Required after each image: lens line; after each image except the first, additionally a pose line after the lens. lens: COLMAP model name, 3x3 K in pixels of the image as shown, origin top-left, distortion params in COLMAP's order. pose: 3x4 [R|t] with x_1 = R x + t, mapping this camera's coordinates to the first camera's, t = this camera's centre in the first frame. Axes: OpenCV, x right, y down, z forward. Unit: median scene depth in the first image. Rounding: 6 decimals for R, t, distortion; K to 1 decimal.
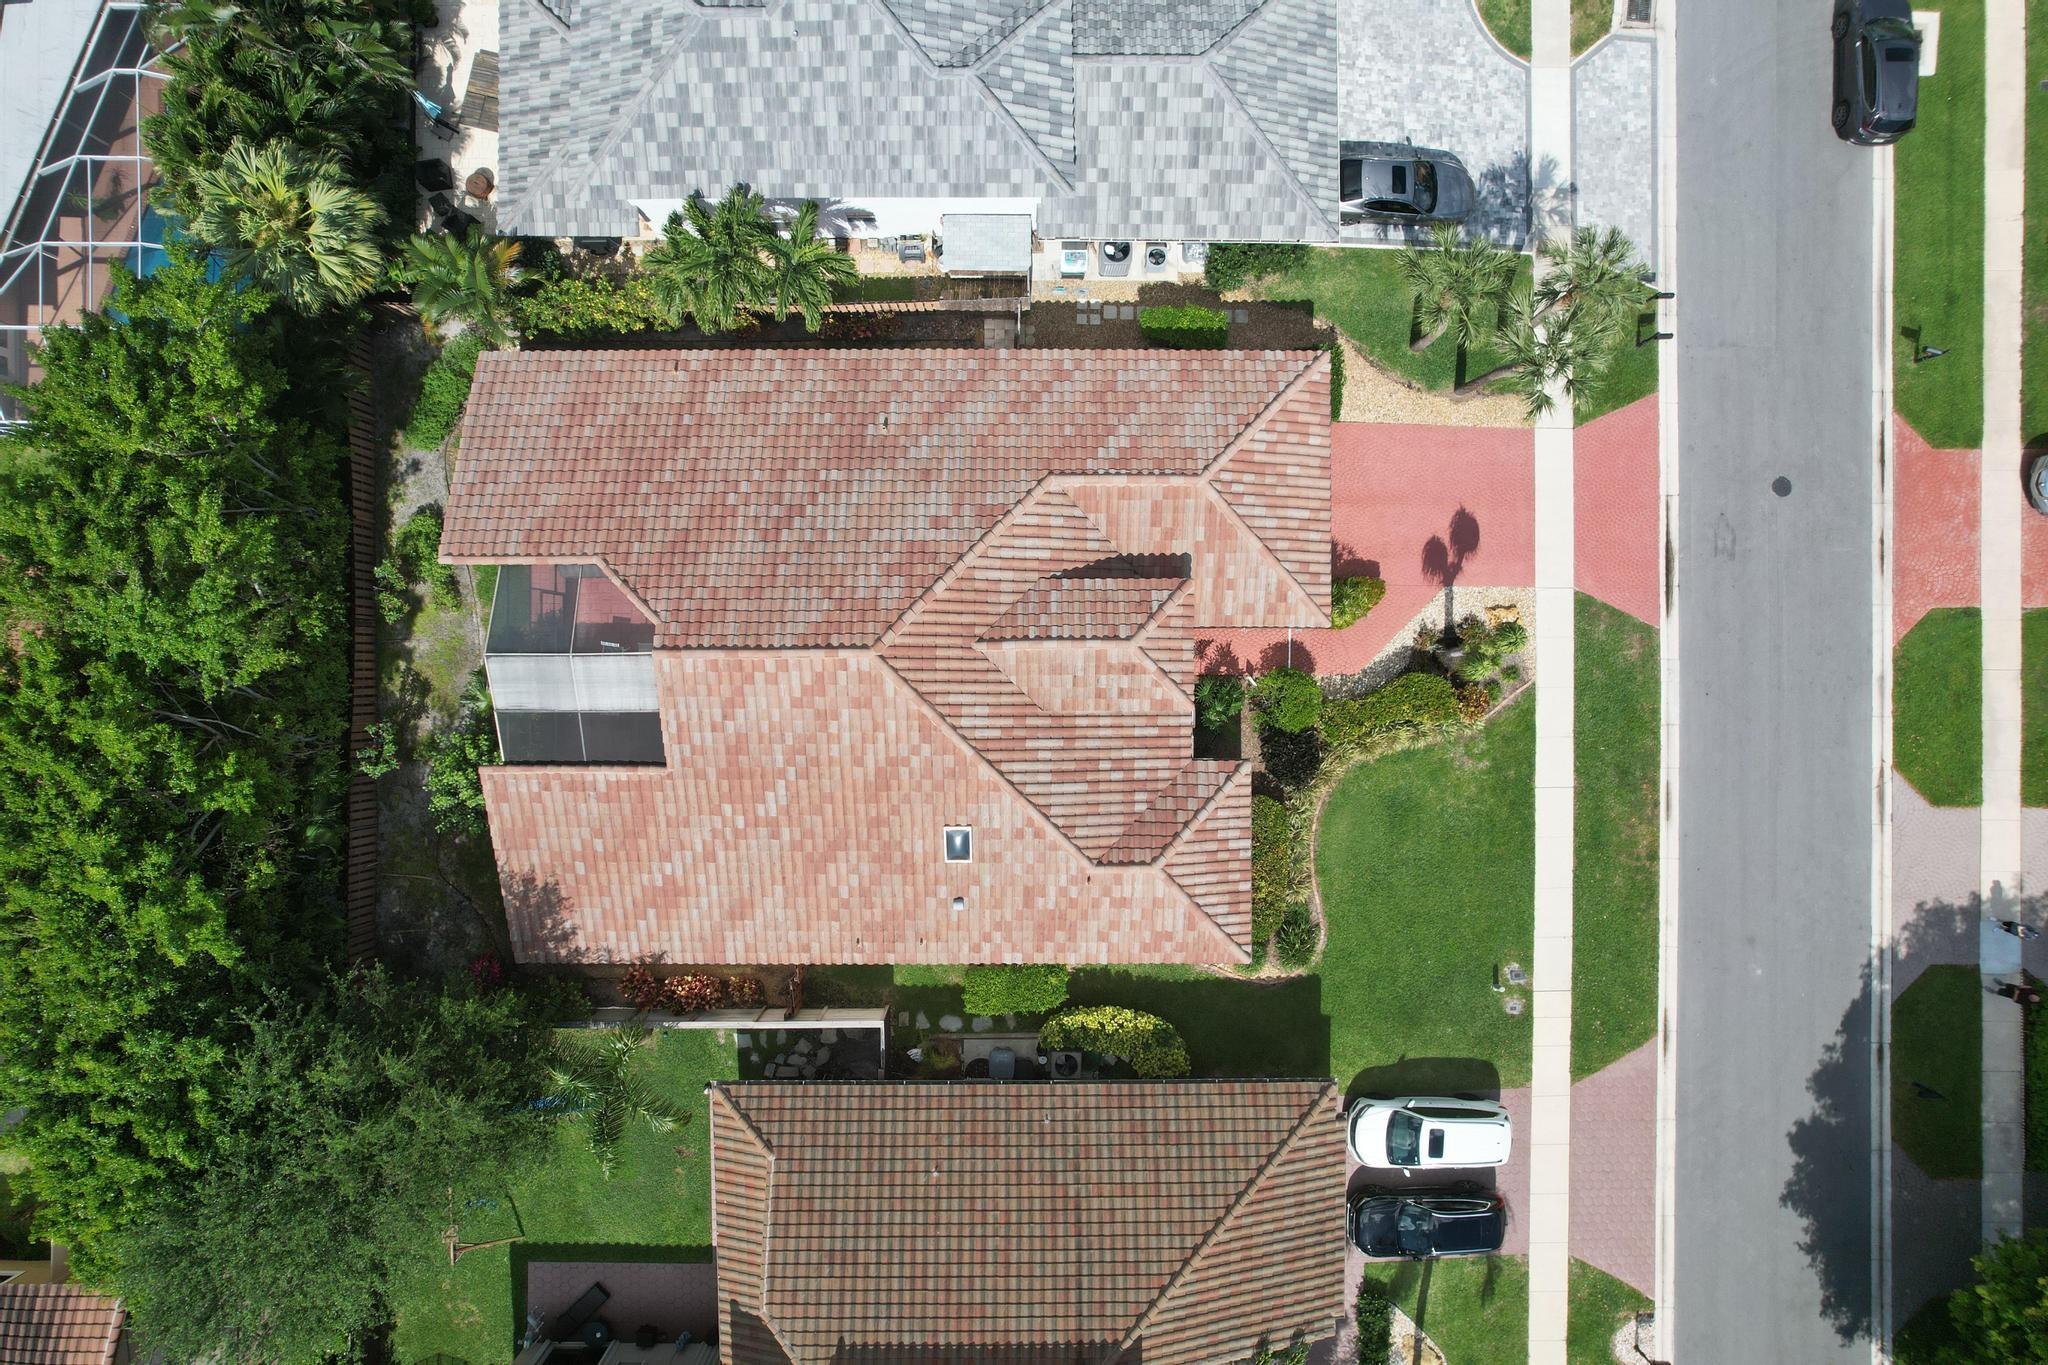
lens RADIAL K [[1290.1, 0, 1031.6], [0, 1290.1, 659.4], [0, 0, 1]] dist [-0.078372, 0.073887]
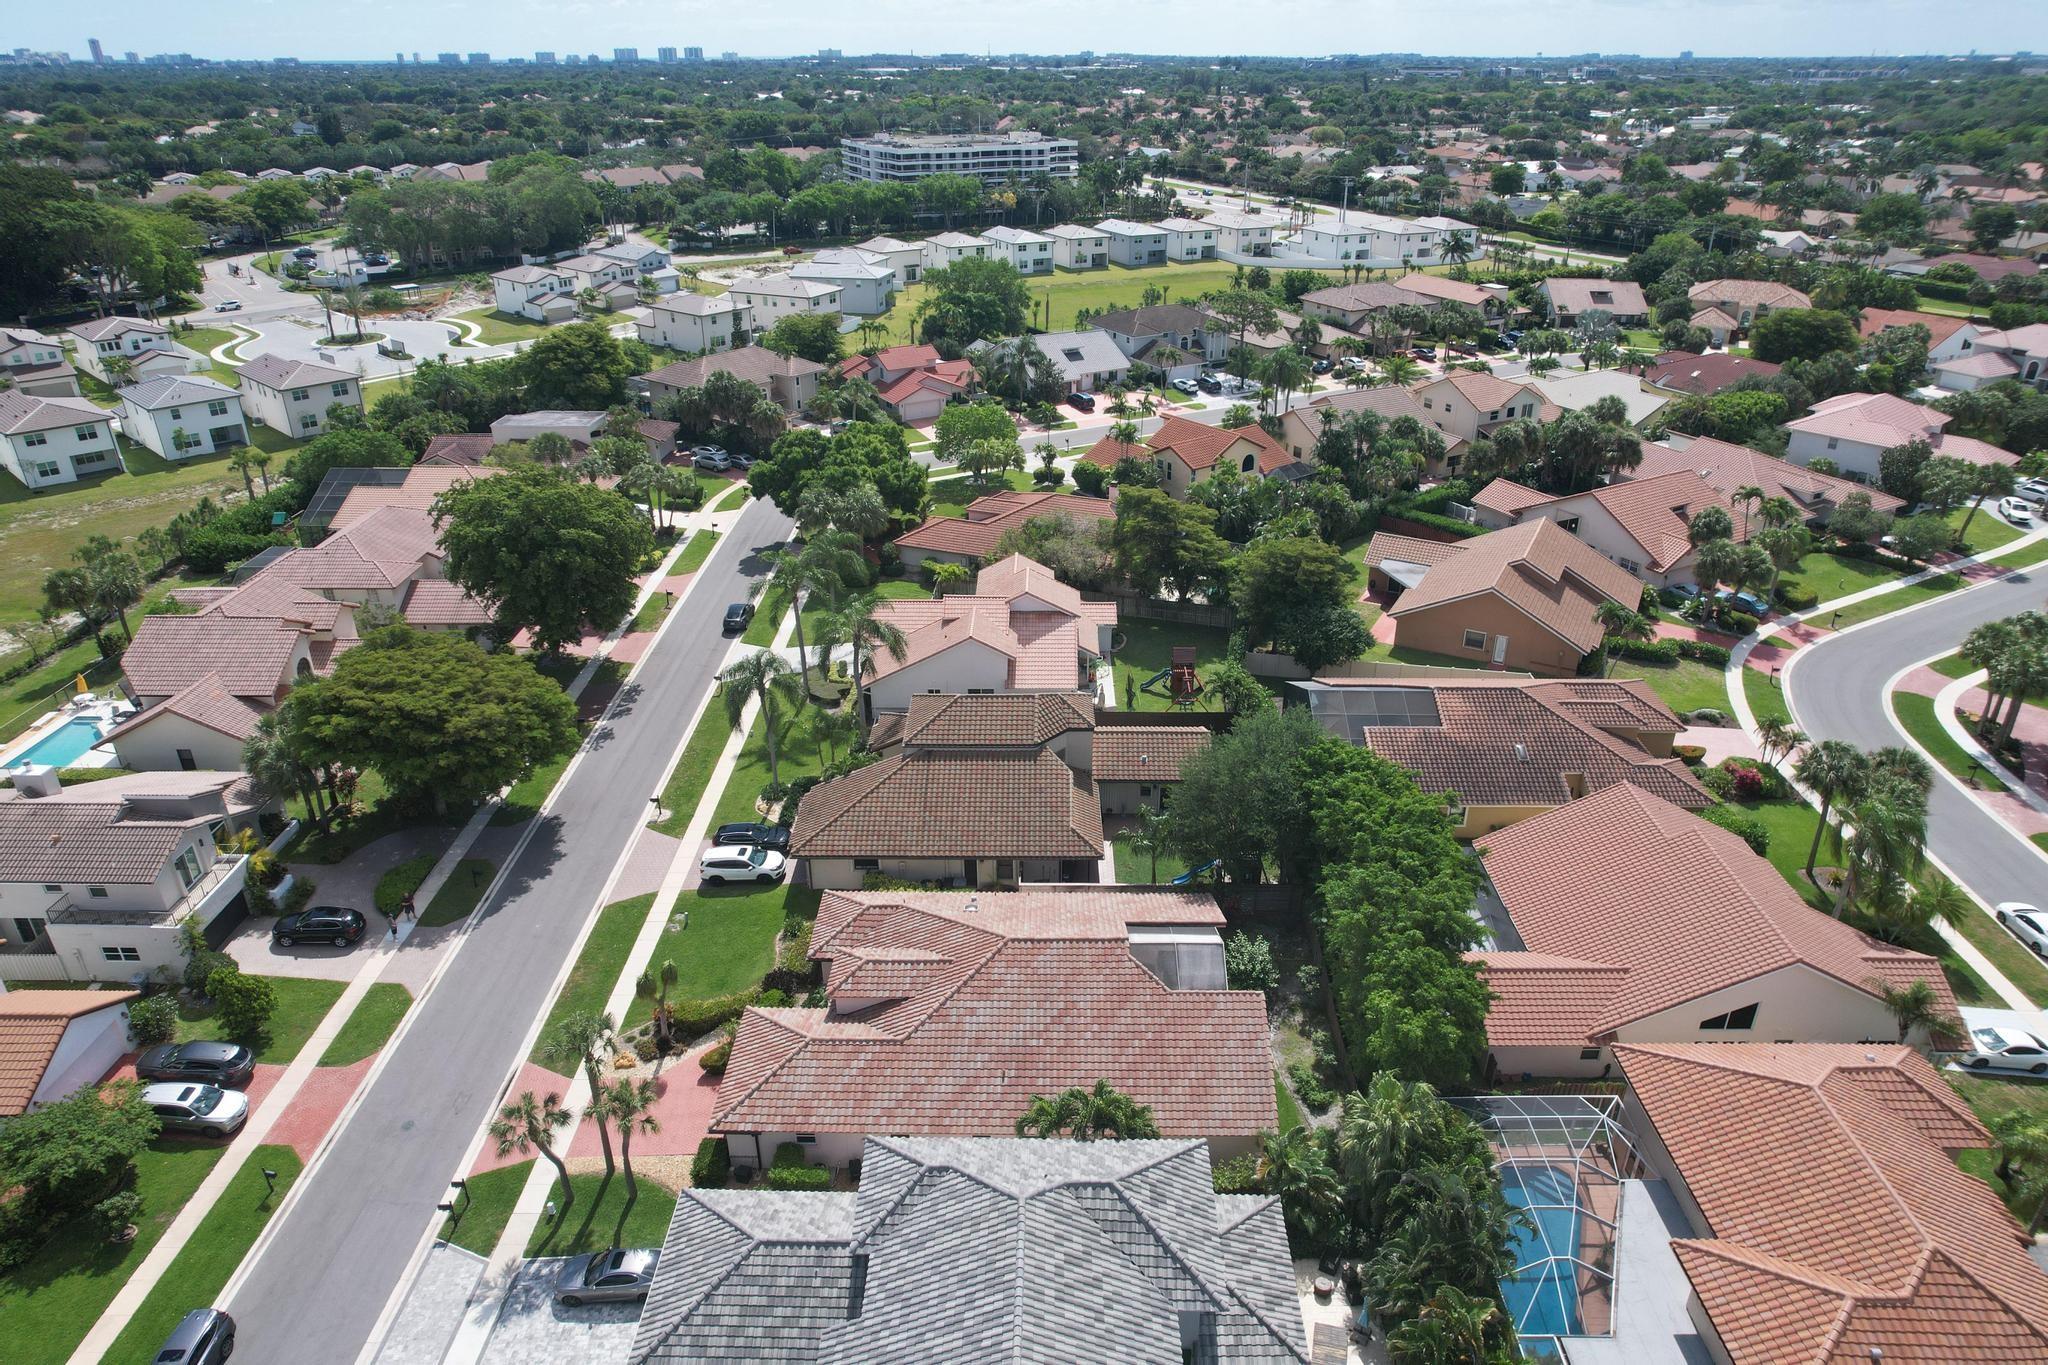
lens RADIAL K [[1297.1, 0, 1024.0], [0, 1297.1, 682.5], [0, 0, 1]] dist [-0.078704, 0.073051]
pose [[-0.999717, -0.011096, 0.021032, -0.145969], [0.023778, -0.456875, 0.889213, -1.192602], [-0.000258, 0.889462, 0.457010, -0.132315]]
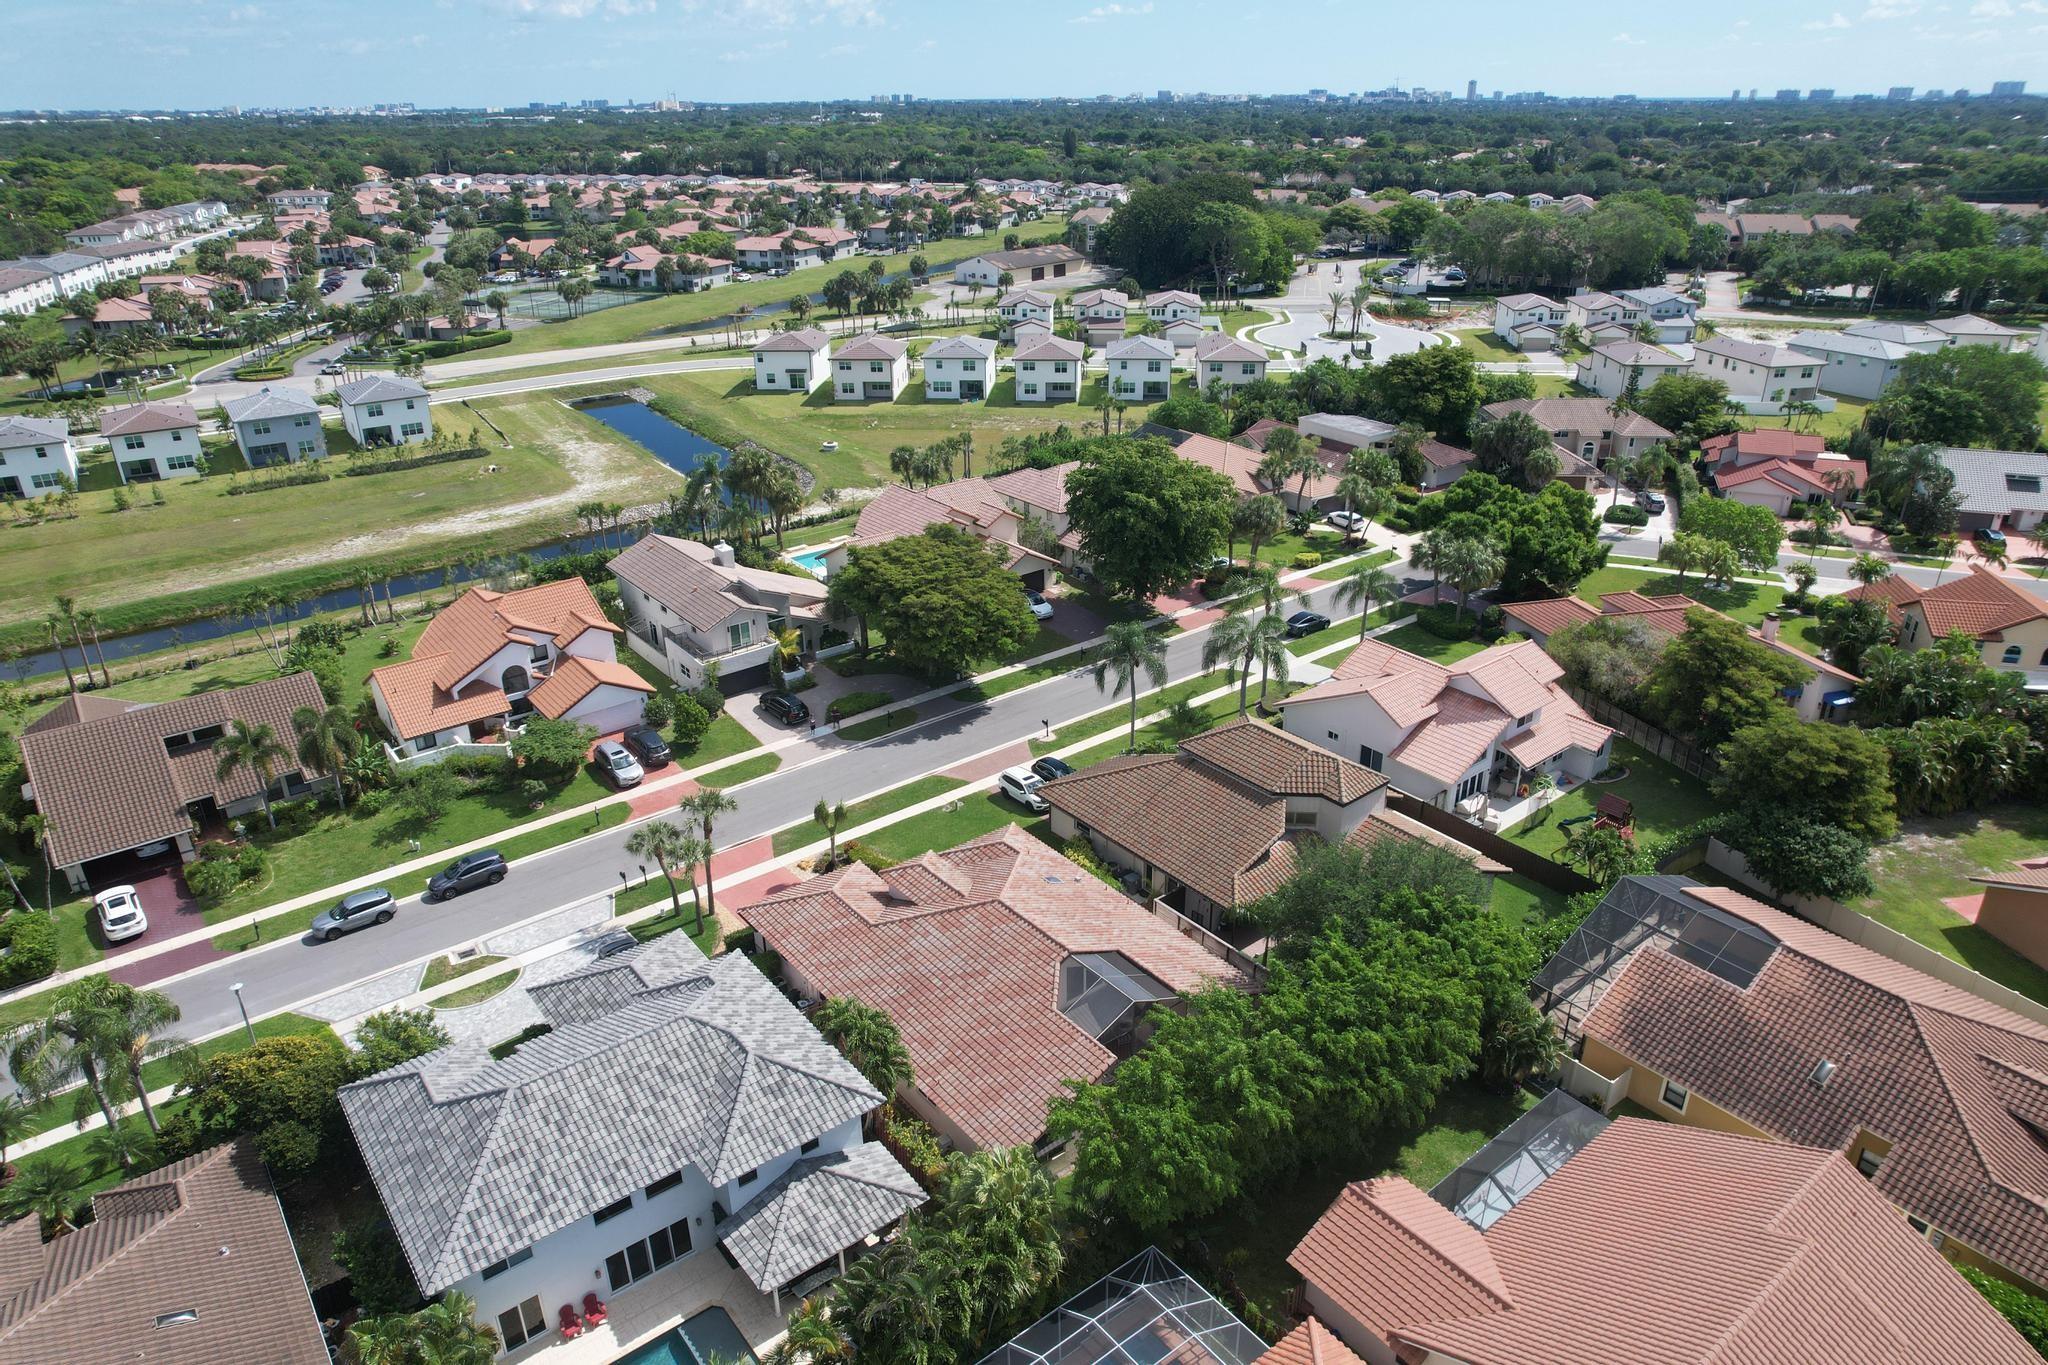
lens RADIAL K [[1290.1, 0, 1031.6], [0, 1290.1, 659.4], [0, 0, 1]] dist [-0.078372, 0.073887]
pose [[-0.622093, -0.316817, 0.715981, -1.180581], [0.782766, -0.271161, 0.560133, -0.787443], [0.016687, 0.908900, 0.416680, -0.128276]]
